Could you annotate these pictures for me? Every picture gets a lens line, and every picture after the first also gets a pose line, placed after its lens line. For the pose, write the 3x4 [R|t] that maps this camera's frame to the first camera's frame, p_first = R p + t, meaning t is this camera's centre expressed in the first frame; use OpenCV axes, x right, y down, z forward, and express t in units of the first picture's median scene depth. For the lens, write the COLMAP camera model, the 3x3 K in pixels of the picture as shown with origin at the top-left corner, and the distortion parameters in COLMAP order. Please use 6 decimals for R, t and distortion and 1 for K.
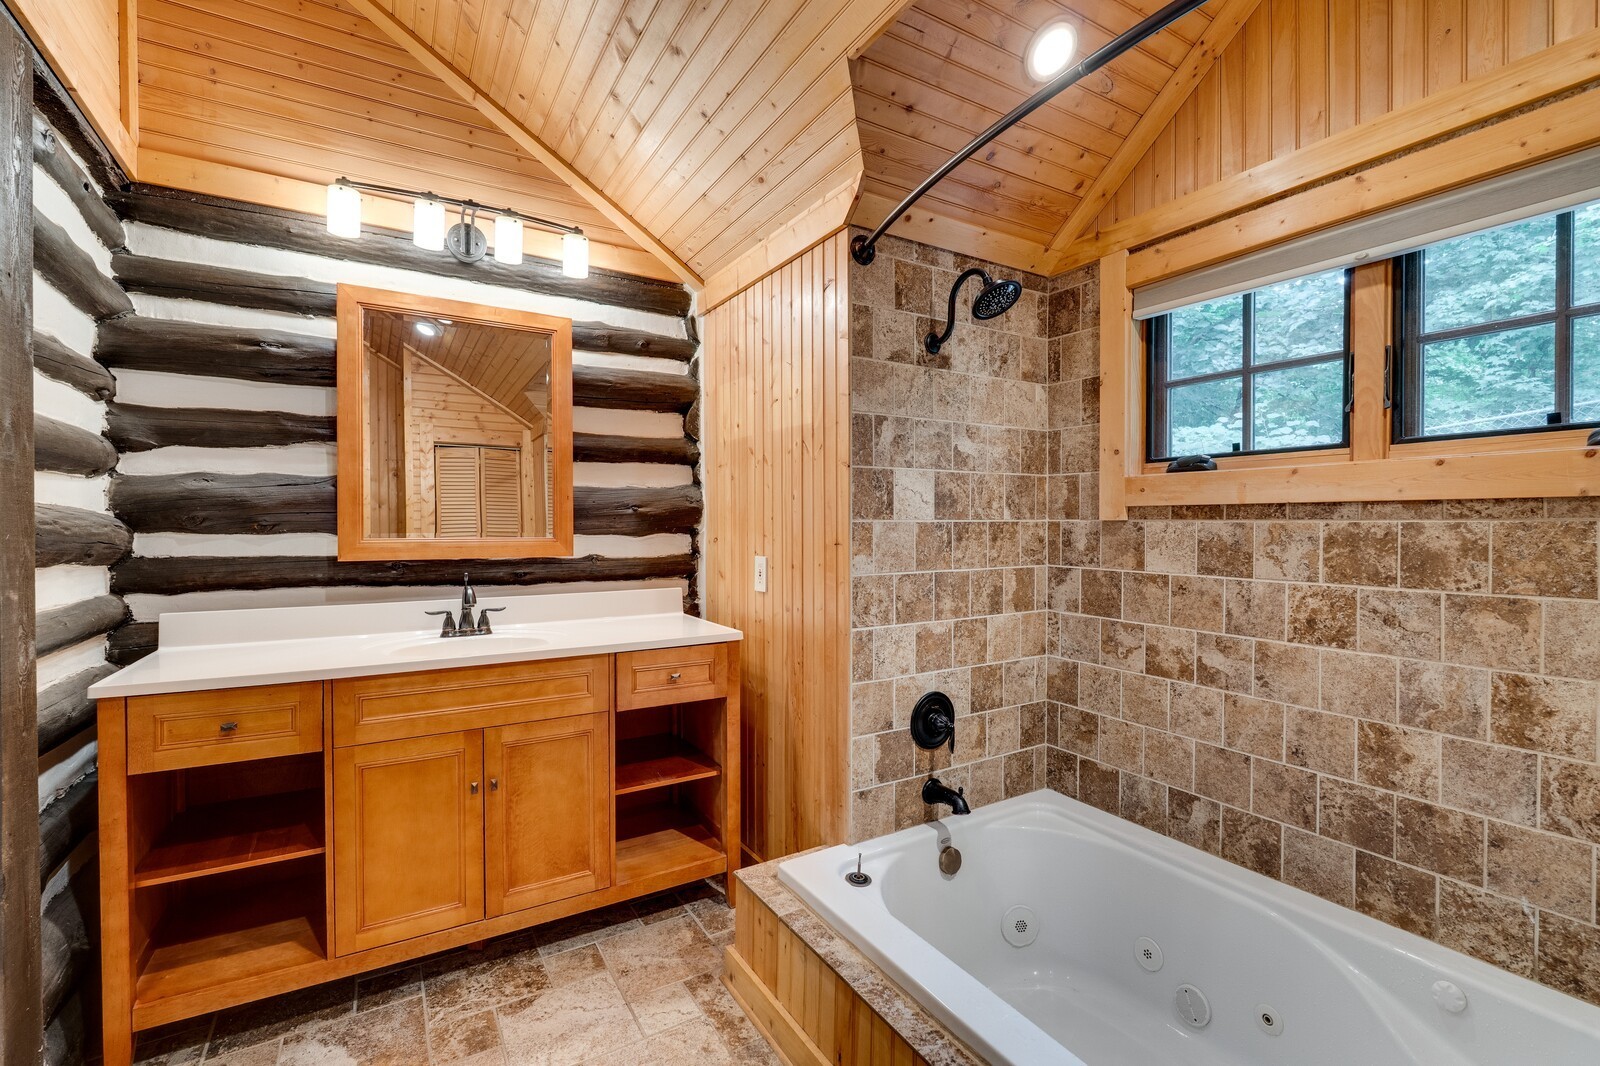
lens RADIAL K [[720.9, 0, 790.7], [0, 720.9, 528.2], [0, 0, 1]] dist [-0.008385, -0.000792]
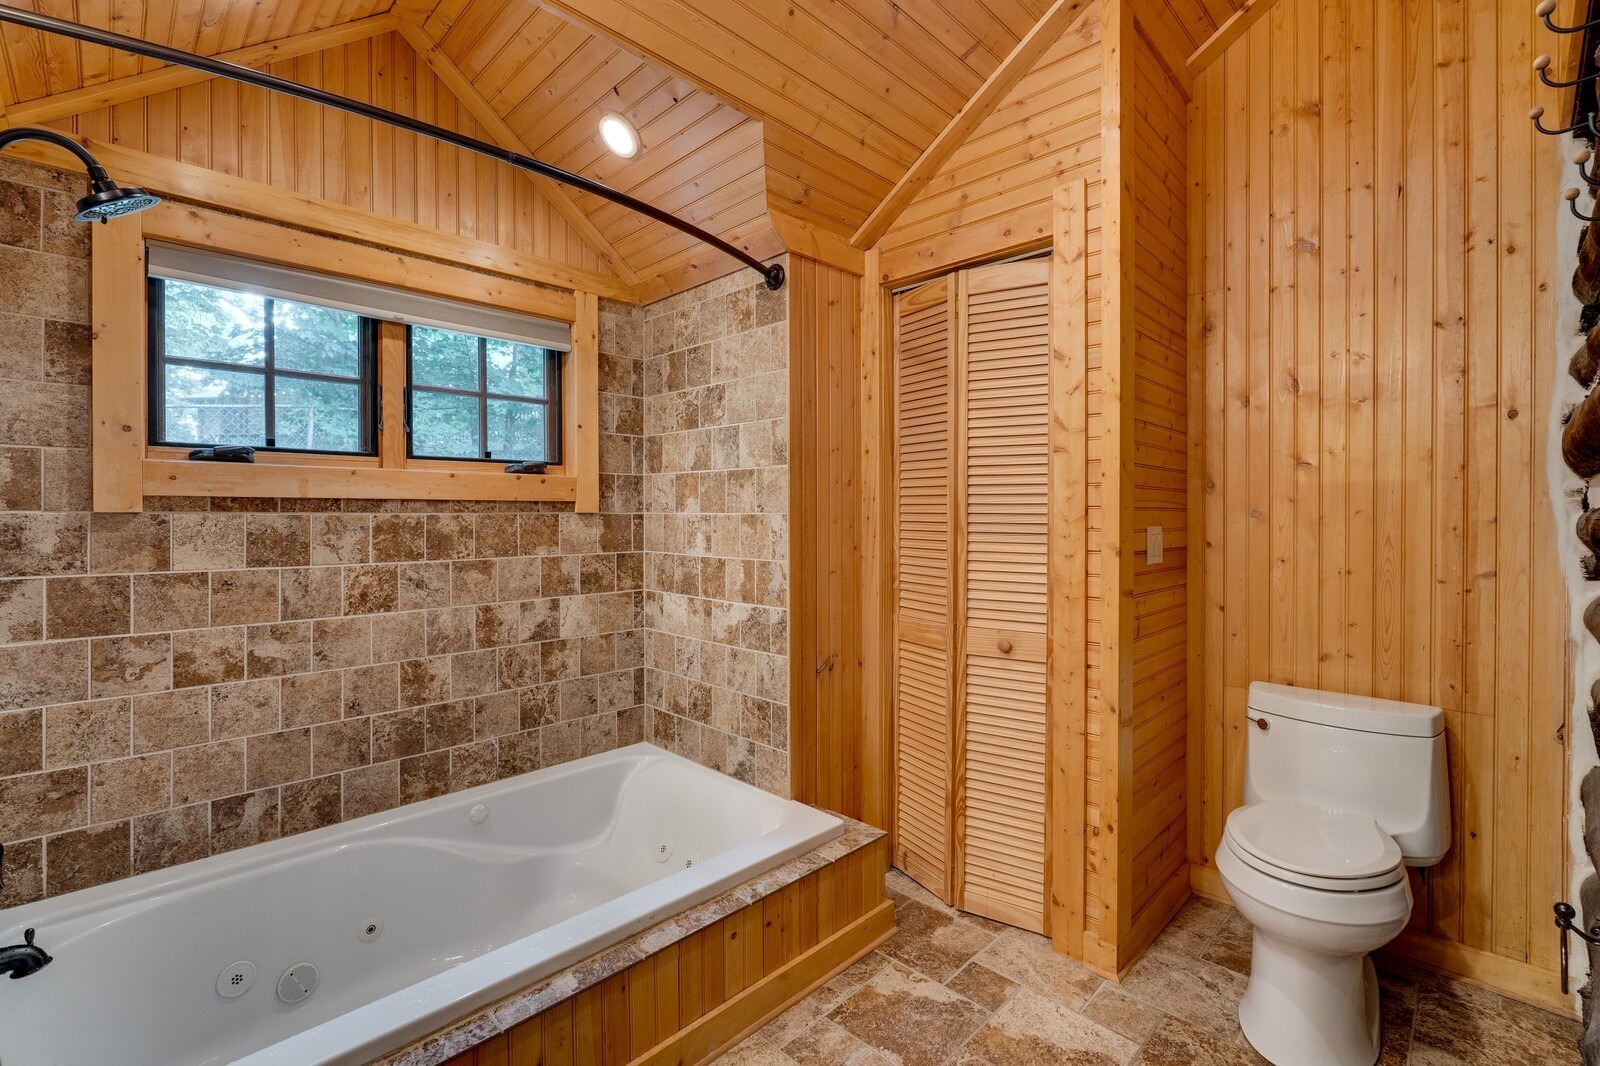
lens RADIAL K [[720.9, 0, 799.9], [0, 720.9, 530.1], [0, 0, 1]] dist [-0.008385, -0.000792]
pose [[-0.279942, -0.007194, 0.959990, -0.630167], [0.018618, 0.999743, 0.012921, 0.015169], [-0.959836, 0.021490, -0.279737, 0.584818]]
